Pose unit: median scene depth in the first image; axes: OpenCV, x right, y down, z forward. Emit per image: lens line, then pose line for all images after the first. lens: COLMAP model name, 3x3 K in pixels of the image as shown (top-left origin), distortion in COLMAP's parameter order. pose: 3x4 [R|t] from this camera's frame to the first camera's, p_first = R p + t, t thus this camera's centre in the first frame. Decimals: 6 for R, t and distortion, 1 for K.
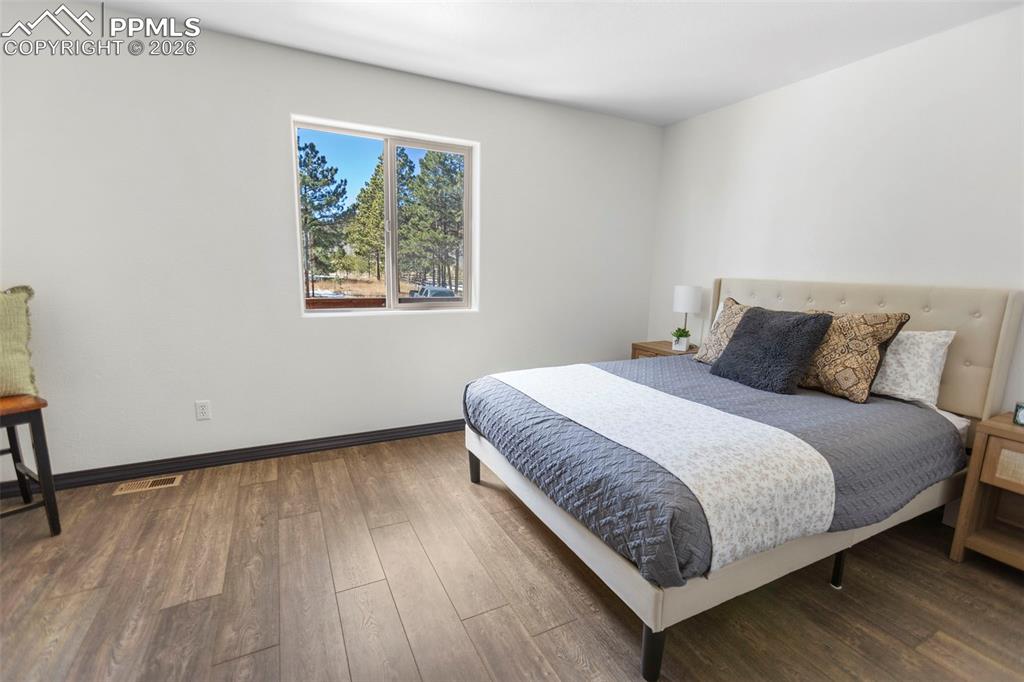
lens RADIAL K [[457.1, 0, 511.5], [0, 457.1, 342.9], [0, 0, 1]] dist [-0.004943, 0.003024]
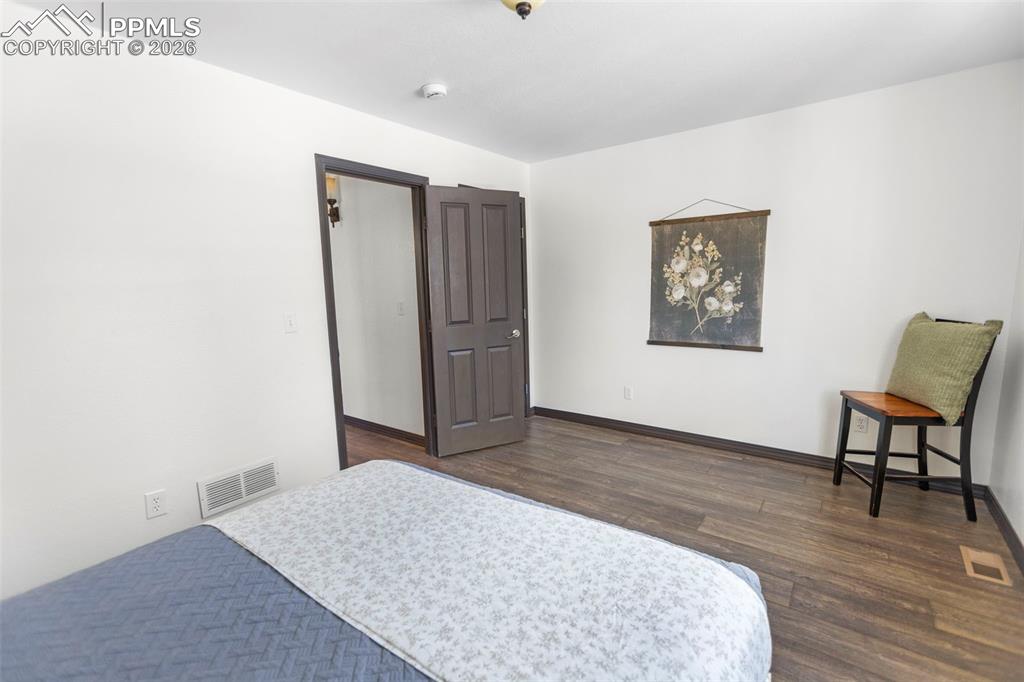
lens RADIAL K [[457.1, 0, 513.0], [0, 457.1, 345.6], [0, 0, 1]] dist [-0.004943, 0.003024]
pose [[-0.897039, 0.056811, -0.438284, 0.436932], [-0.075608, 0.957357, 0.278840, -0.330108], [0.435436, 0.283268, -0.854491, 1.704906]]
